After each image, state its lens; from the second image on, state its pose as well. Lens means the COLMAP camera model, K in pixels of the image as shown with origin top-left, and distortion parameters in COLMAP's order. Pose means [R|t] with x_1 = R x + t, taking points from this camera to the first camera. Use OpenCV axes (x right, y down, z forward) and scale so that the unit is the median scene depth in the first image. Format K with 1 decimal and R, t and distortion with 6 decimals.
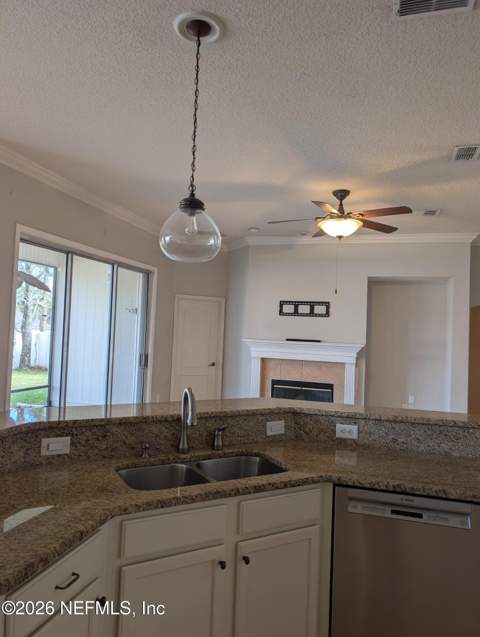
lens RADIAL K [[454.4, 0, 240.0], [0, 454.4, 318.5], [0, 0, 1]] dist [0.028358, -0.001923]
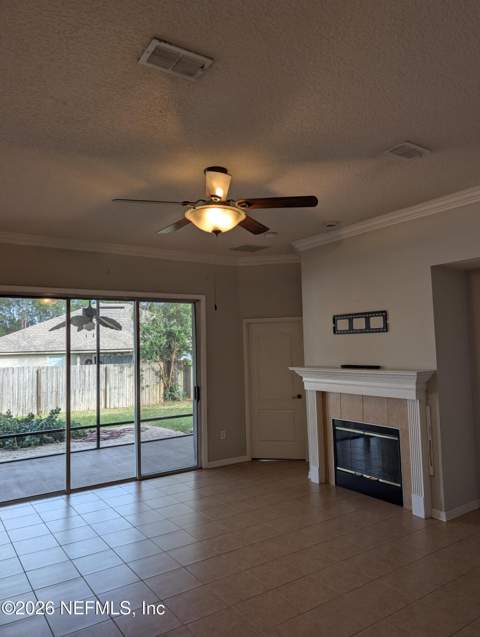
lens RADIAL K [[461.5, 0, 240.1], [0, 461.5, 323.1], [0, 0, 1]] dist [-0.016432, -0.000815]
pose [[0.754024, -0.094428, -0.650024, 0.482101], [0.074210, 0.995523, -0.058534, 0.007666], [0.652641, -0.004102, 0.757656, 0.321075]]
